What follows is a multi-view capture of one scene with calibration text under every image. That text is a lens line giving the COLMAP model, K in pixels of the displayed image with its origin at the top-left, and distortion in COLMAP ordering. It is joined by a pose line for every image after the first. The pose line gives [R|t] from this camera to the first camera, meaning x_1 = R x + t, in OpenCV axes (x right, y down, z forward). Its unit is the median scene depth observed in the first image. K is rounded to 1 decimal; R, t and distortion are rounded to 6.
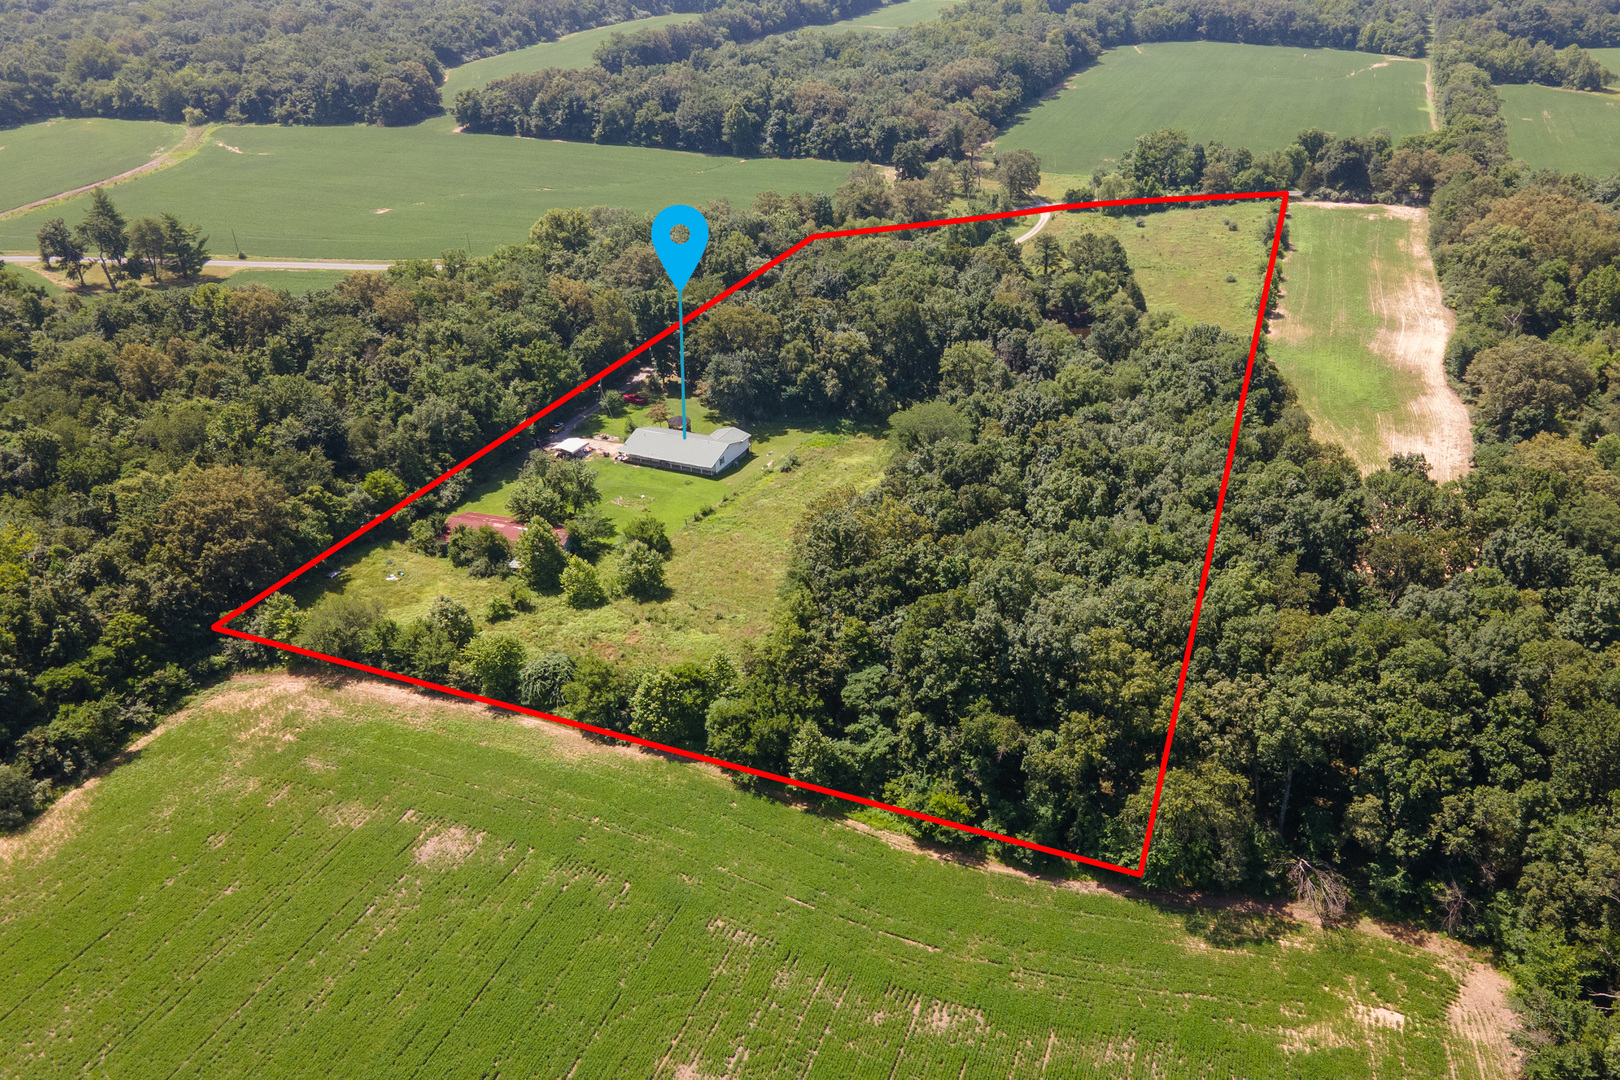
lens RADIAL K [[1368.1, 0, 930.2], [0, 1368.1, 537.6], [0, 0, 1]] dist [0.039293, 0.006570]
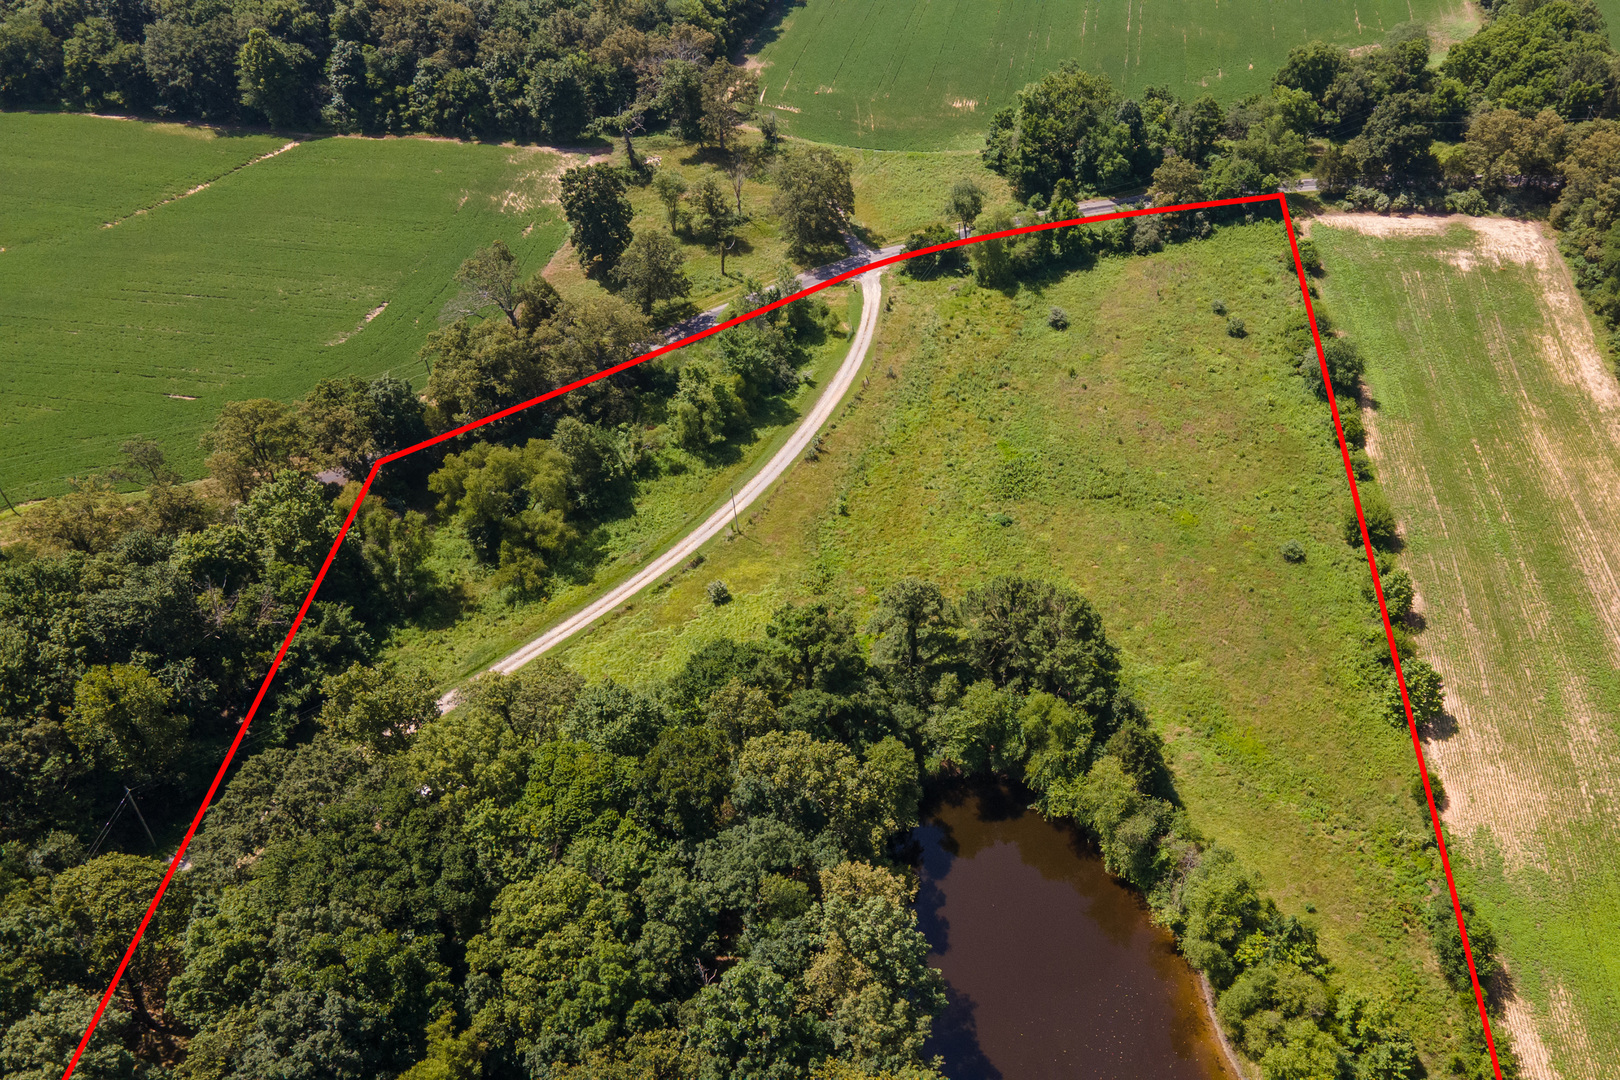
lens RADIAL K [[1401.5, 0, 954.7], [0, 1401.5, 539.7], [0, 0, 1]] dist [0.046488, 0.011398]
pose [[0.986061, -0.098713, 0.133936, 0.032534], [0.072047, 0.978931, 0.191060, -0.234391], [-0.149974, -0.178747, 0.972398, 0.440694]]
